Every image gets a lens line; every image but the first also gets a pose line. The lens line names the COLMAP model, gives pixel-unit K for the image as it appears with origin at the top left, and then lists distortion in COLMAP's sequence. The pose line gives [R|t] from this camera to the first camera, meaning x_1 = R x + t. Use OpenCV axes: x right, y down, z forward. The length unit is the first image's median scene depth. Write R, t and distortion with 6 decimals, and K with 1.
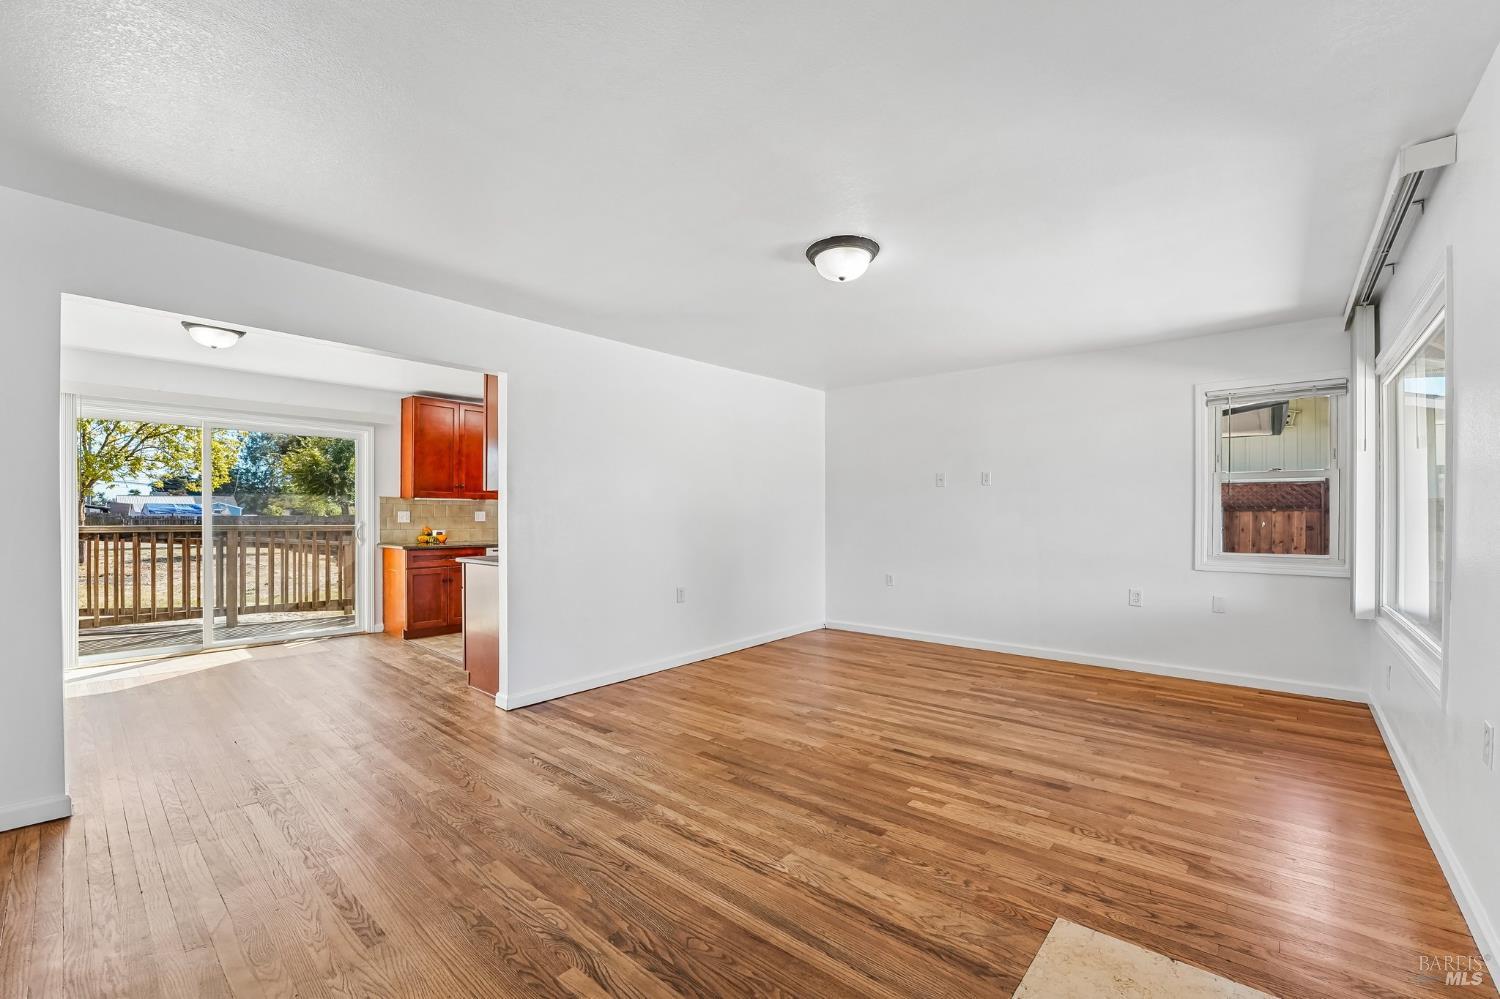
lens RADIAL K [[615.2, 0, 752.1], [0, 615.2, 522.5], [0, 0, 1]] dist [-0.016941, 0.001045]
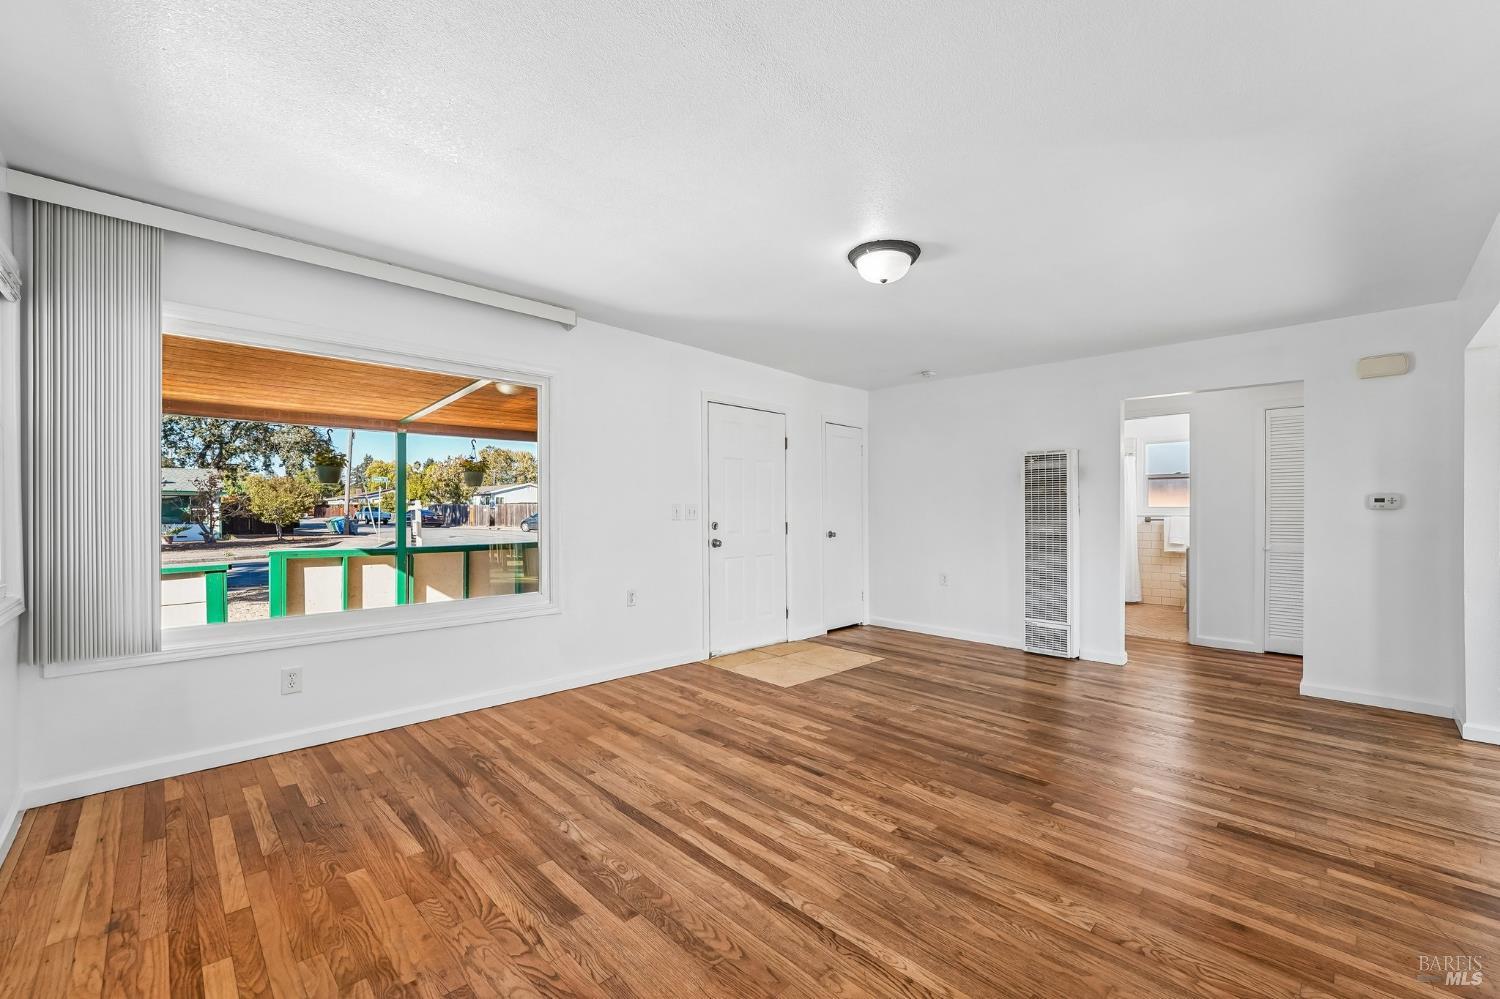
lens RADIAL K [[615.2, 0, 745.8], [0, 615.2, 510.5], [0, 0, 1]] dist [-0.016941, 0.001045]
pose [[-0.997072, -0.004187, 0.076357, 0.230178], [-0.002978, 0.999869, 0.015935, -0.022570], [-0.076413, 0.015661, -0.996953, 1.578829]]
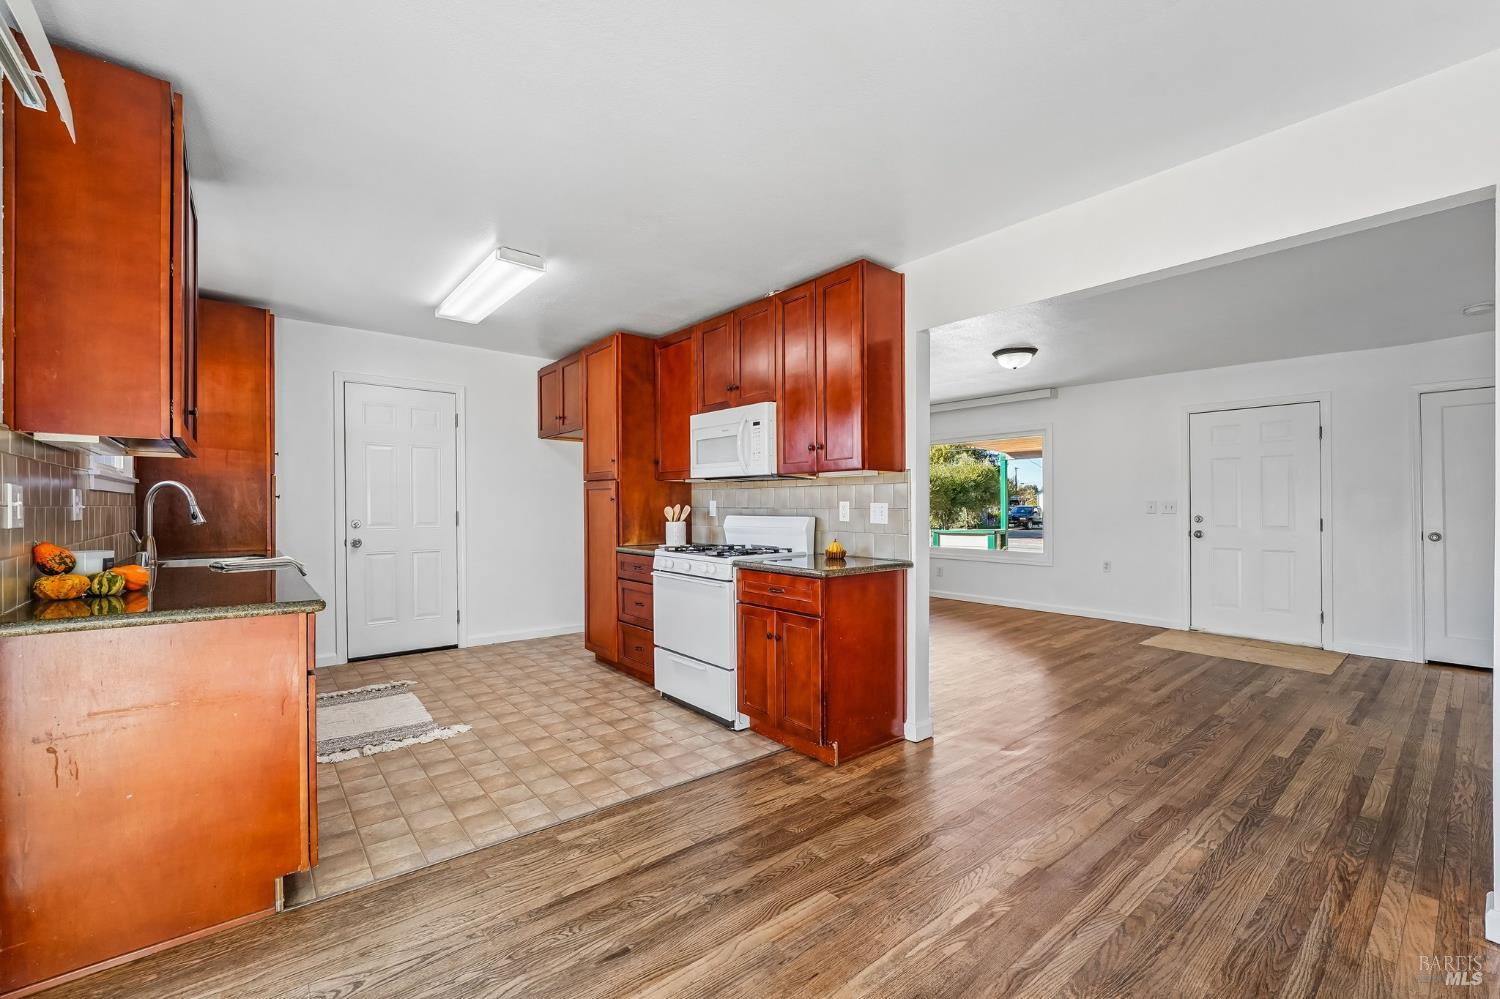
lens RADIAL K [[615.2, 0, 749.2], [0, 615.2, 515.7], [0, 0, 1]] dist [-0.016941, 0.001045]
pose [[0.164631, -0.015943, 0.986226, -1.289161], [0.009719, 0.999847, 0.014540, -0.010153], [-0.986307, 0.007192, 0.164761, 1.131010]]
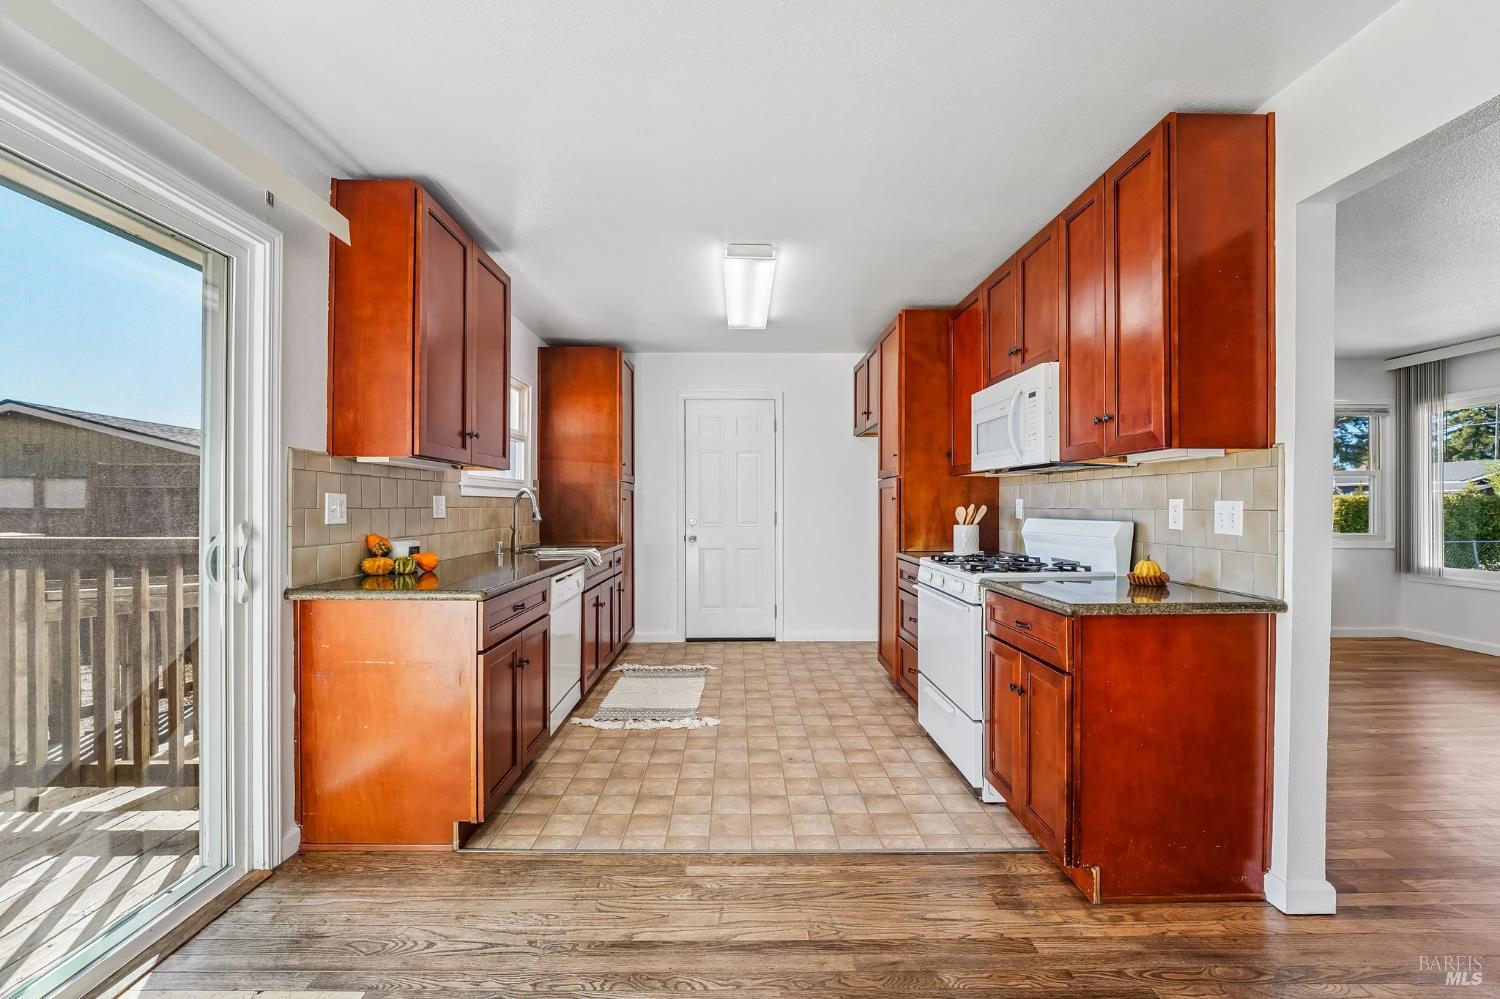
lens RADIAL K [[615.2, 0, 748.5], [0, 615.2, 514.3], [0, 0, 1]] dist [-0.016941, 0.001045]
pose [[0.745335, -0.012763, 0.666568, -1.063279], [0.010169, 0.999918, 0.007775, -0.010550], [-0.666613, 0.000983, 0.745404, 0.973837]]
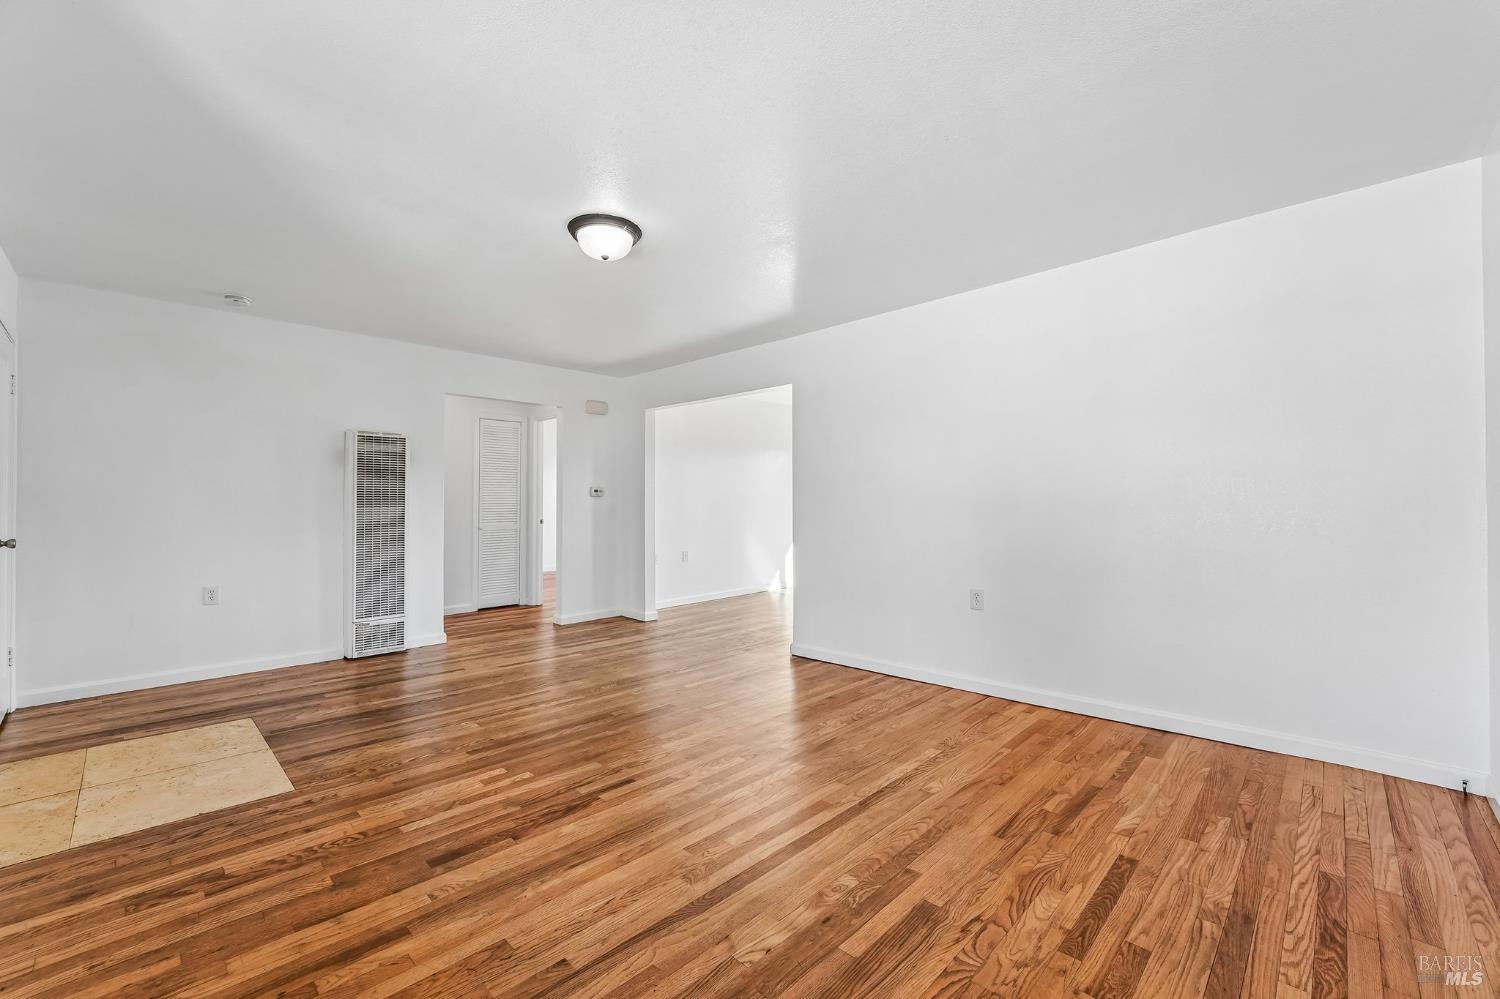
lens RADIAL K [[615.2, 0, 757.6], [0, 615.2, 499.4], [0, 0, 1]] dist [-0.016941, 0.001045]
pose [[-0.045385, -0.004708, -0.998958, 0.871176], [-0.011526, 0.999925, -0.004189, -0.001941], [0.998903, 0.011324, -0.045436, 1.003194]]
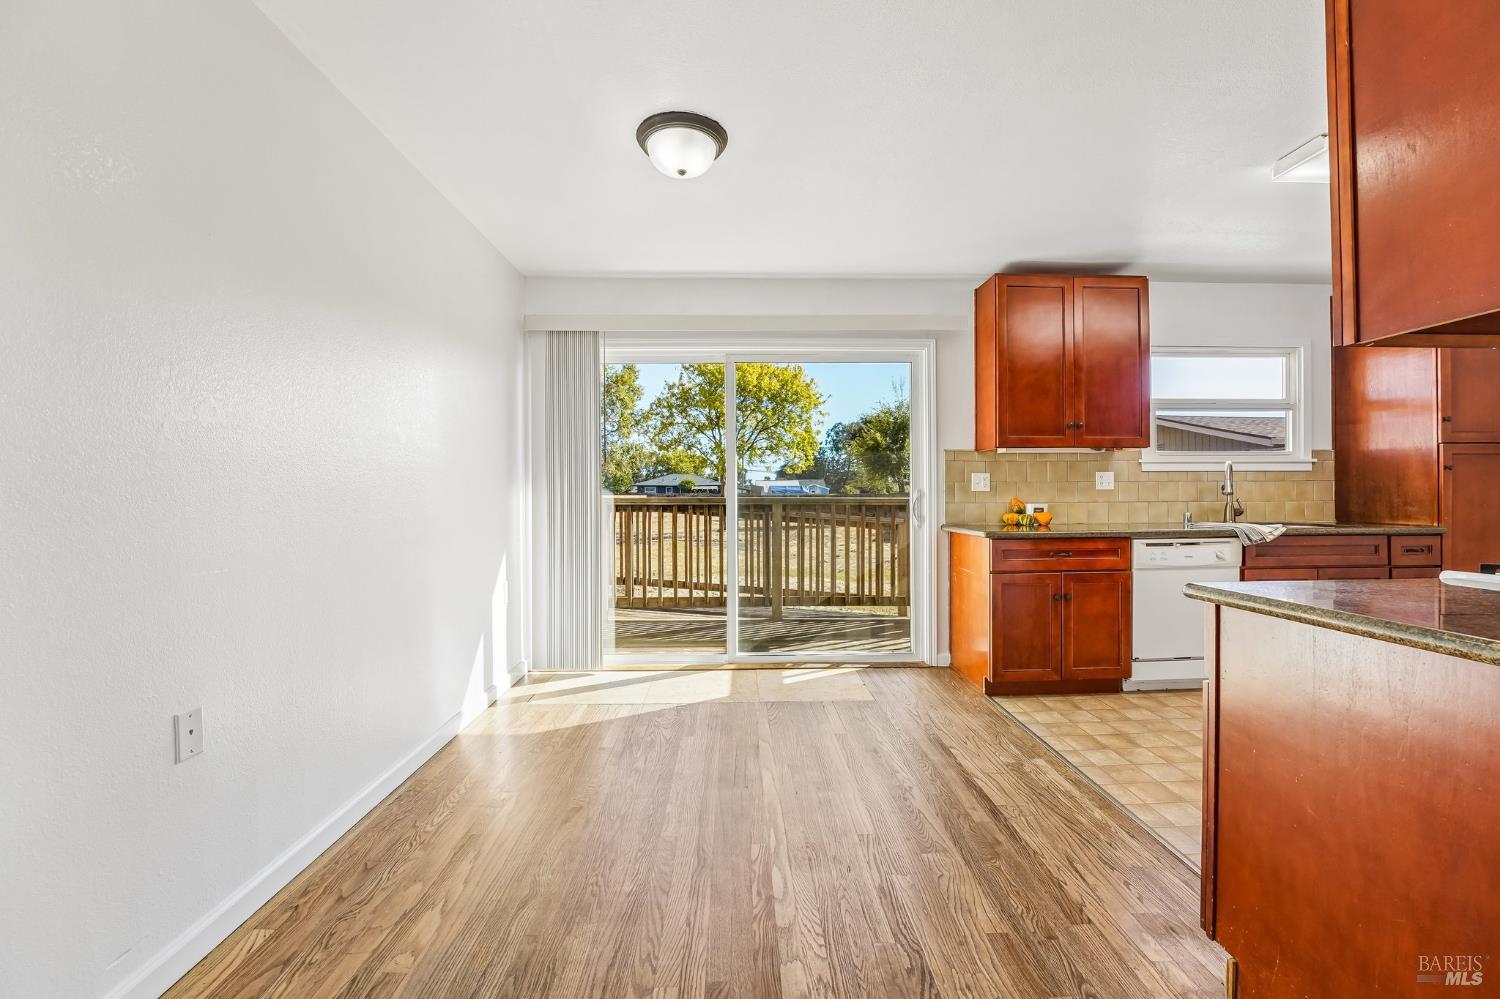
lens RADIAL K [[615.2, 0, 751.4], [0, 615.2, 494.2], [0, 0, 1]] dist [-0.016941, 0.001045]
pose [[0.676687, -0.007229, -0.736236, -0.465158], [-0.000825, 0.999944, -0.010576, 0.015824], [0.736271, 0.007764, 0.676643, 0.711669]]
